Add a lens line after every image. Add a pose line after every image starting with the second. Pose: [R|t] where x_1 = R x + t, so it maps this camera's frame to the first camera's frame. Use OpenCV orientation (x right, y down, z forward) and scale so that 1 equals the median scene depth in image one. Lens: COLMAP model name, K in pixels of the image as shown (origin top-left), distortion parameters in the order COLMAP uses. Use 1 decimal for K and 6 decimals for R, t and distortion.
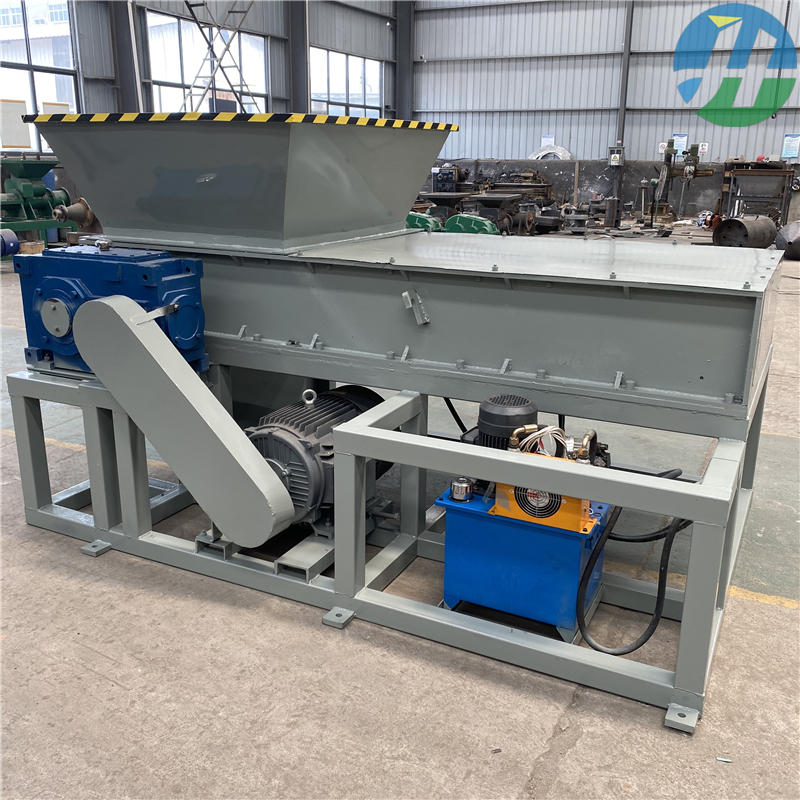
lens RADIAL K [[810.4, 0, 398.6], [0, 810.4, 399.7], [0, 0, 1]] dist [0.022155, -0.040089]
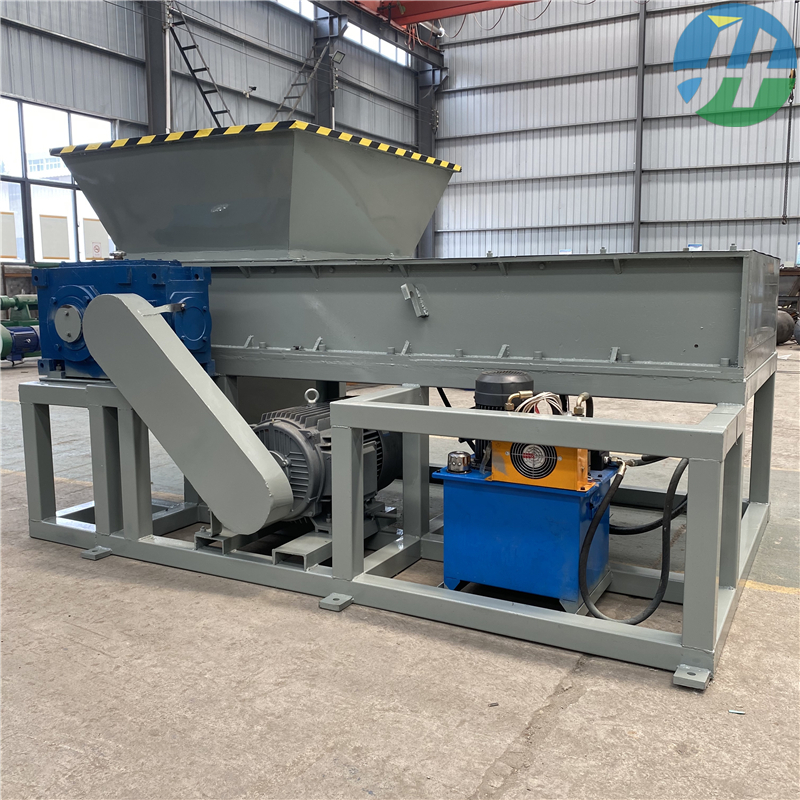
lens RADIAL K [[808.9, 0, 400.0], [0, 808.9, 400.0], [0, 0, 1]] dist [0.047237, -0.095535]
pose [[0.999426, -0.011439, -0.031900, 0.034111], [0.006495, 0.988515, -0.150982, 0.165171], [0.033261, 0.150688, 0.988022, 0.006844]]
